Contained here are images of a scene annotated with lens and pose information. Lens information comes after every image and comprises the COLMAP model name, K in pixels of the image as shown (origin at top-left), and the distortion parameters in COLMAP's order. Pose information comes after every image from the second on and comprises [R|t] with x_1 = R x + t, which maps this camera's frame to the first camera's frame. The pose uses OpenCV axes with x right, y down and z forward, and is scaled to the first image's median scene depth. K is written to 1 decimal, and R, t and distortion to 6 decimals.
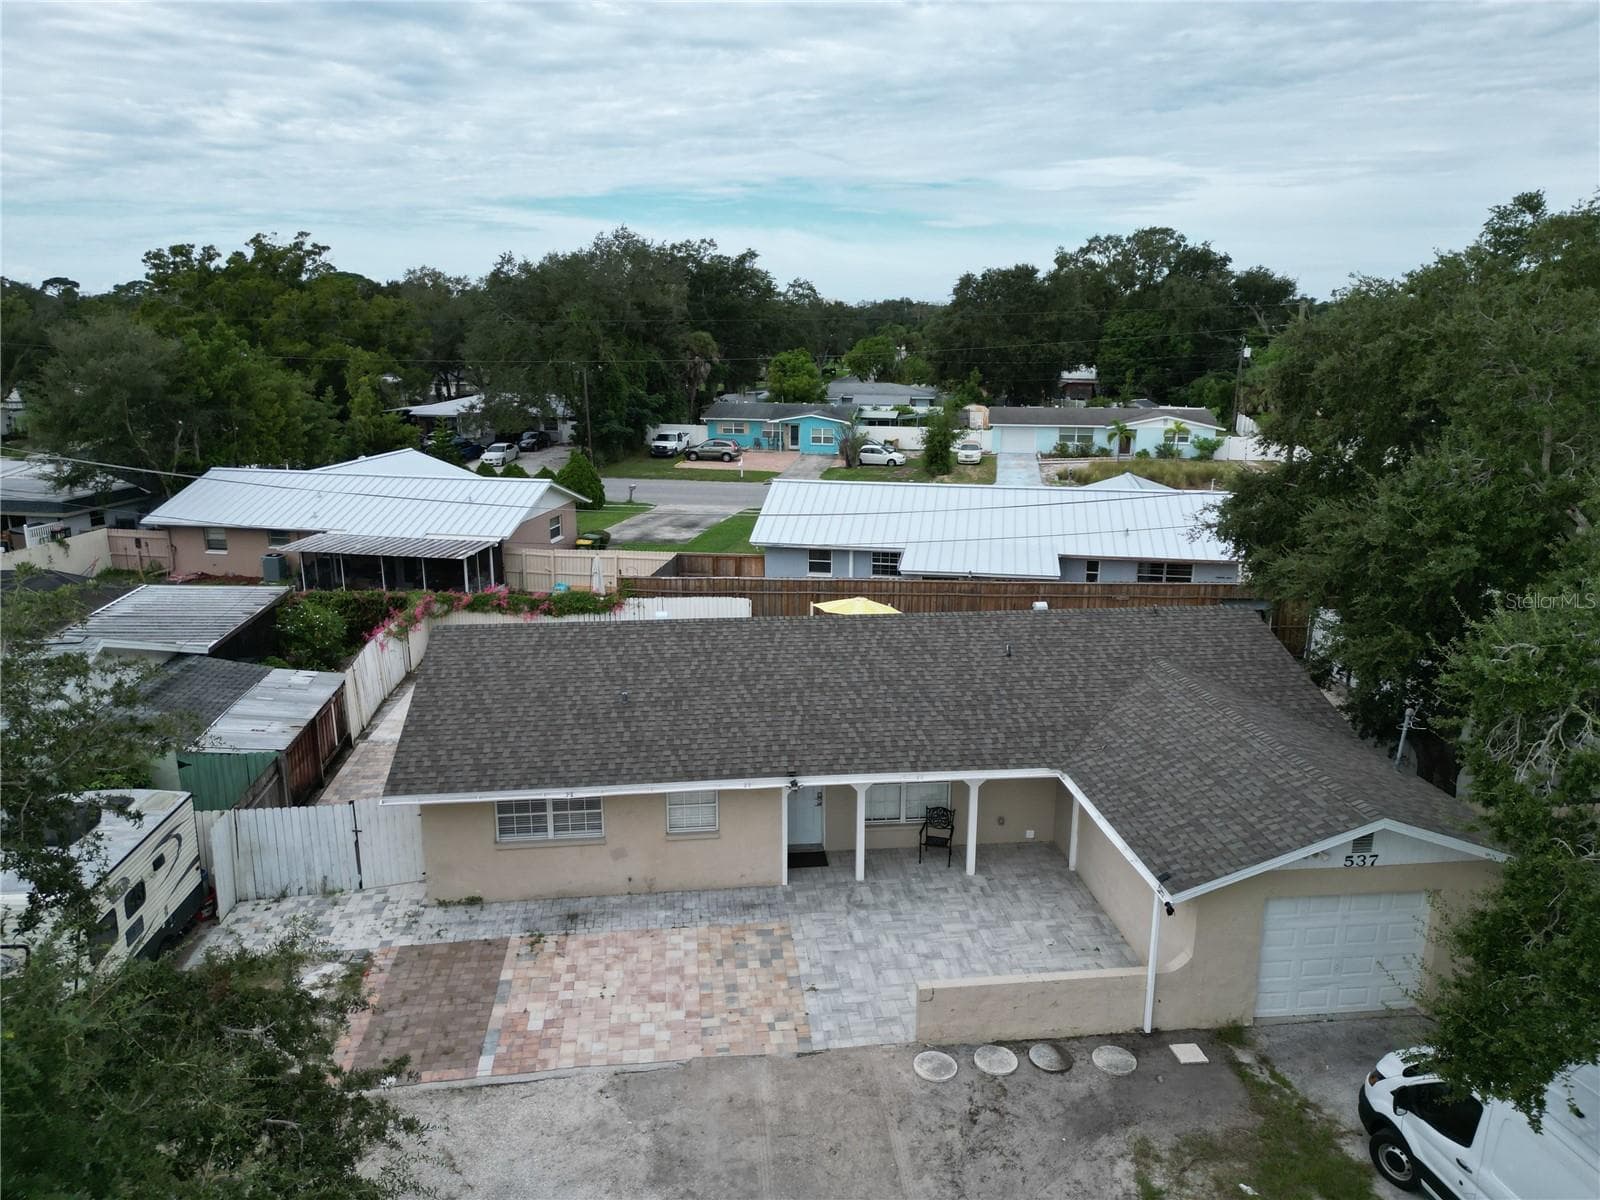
lens RADIAL K [[1084.7, 0, 798.4], [0, 1084.7, 606.2], [0, 0, 1]] dist [0.053517, -0.042255]
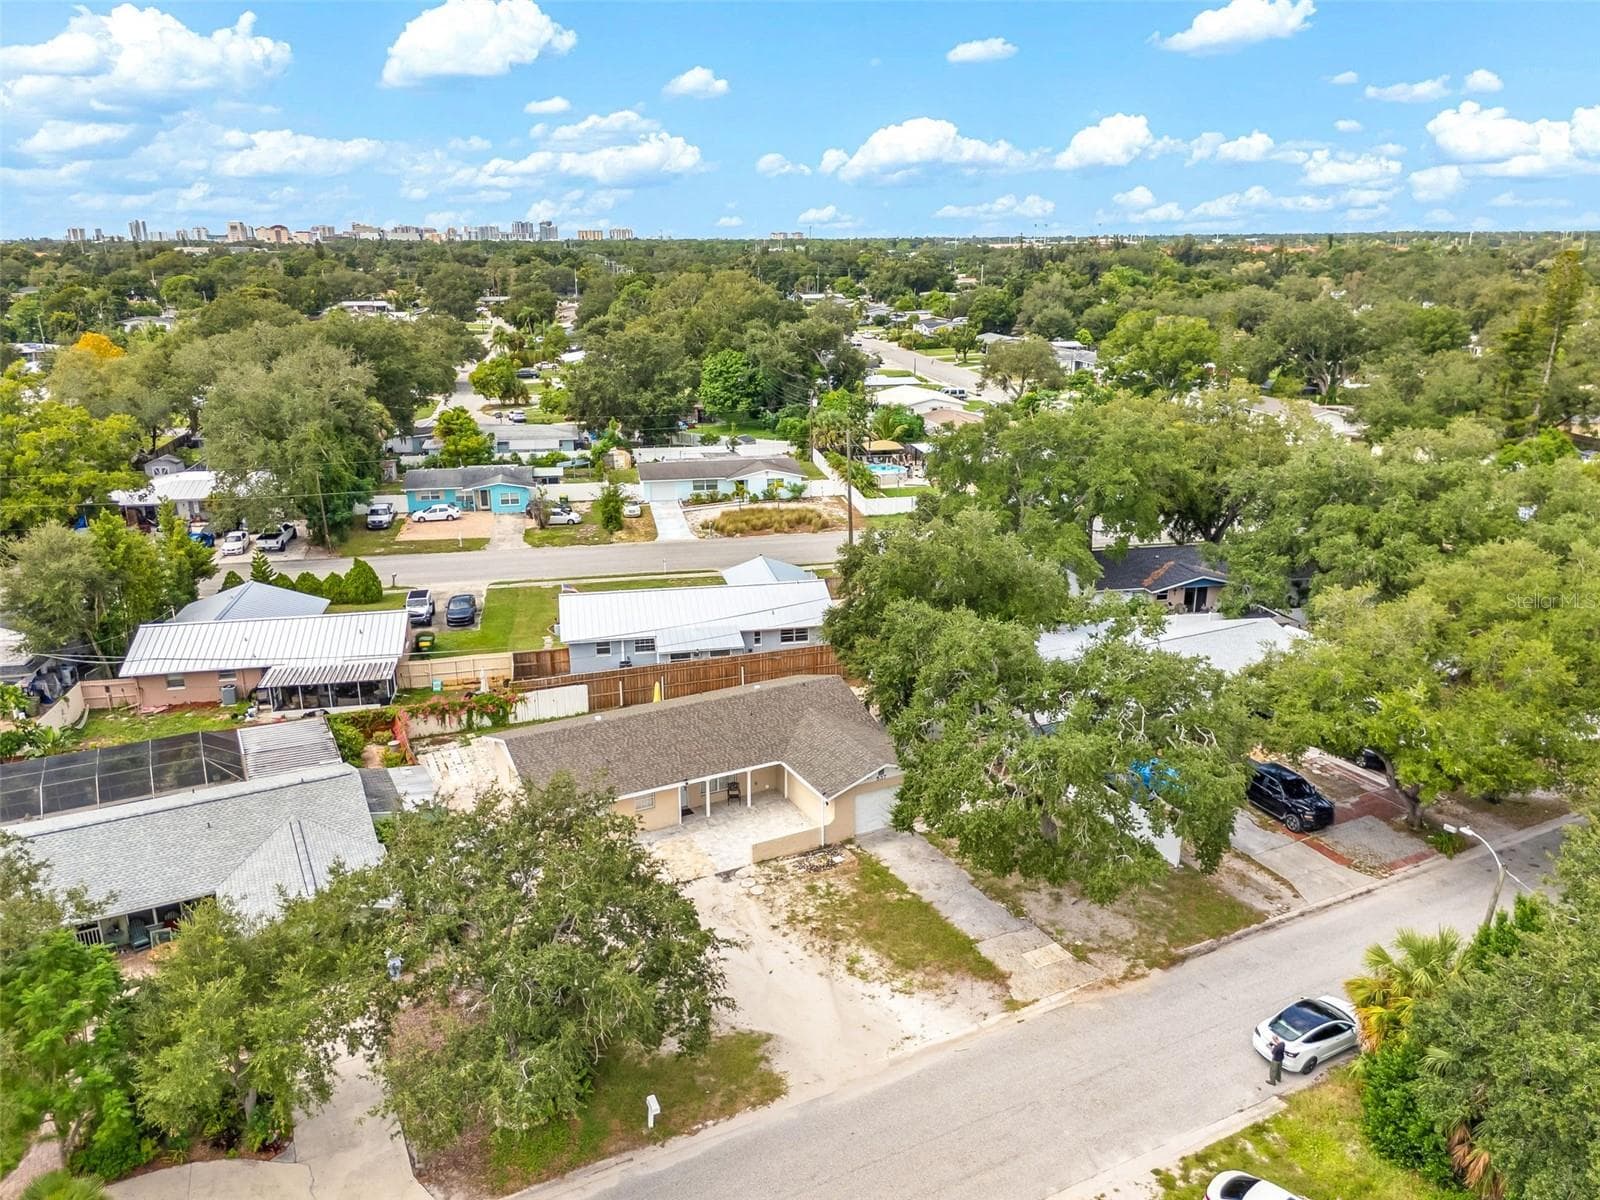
lens RADIAL K [[1122.3, 0, 740.4], [0, 1122.3, 624.8], [0, 0, 1]] dist [0.076345, -0.065305]
pose [[0.947526, -0.123861, 0.294708, -0.137772], [0.107237, 0.991624, 0.071980, -0.086001], [-0.301155, -0.036599, 0.952873, -0.347471]]
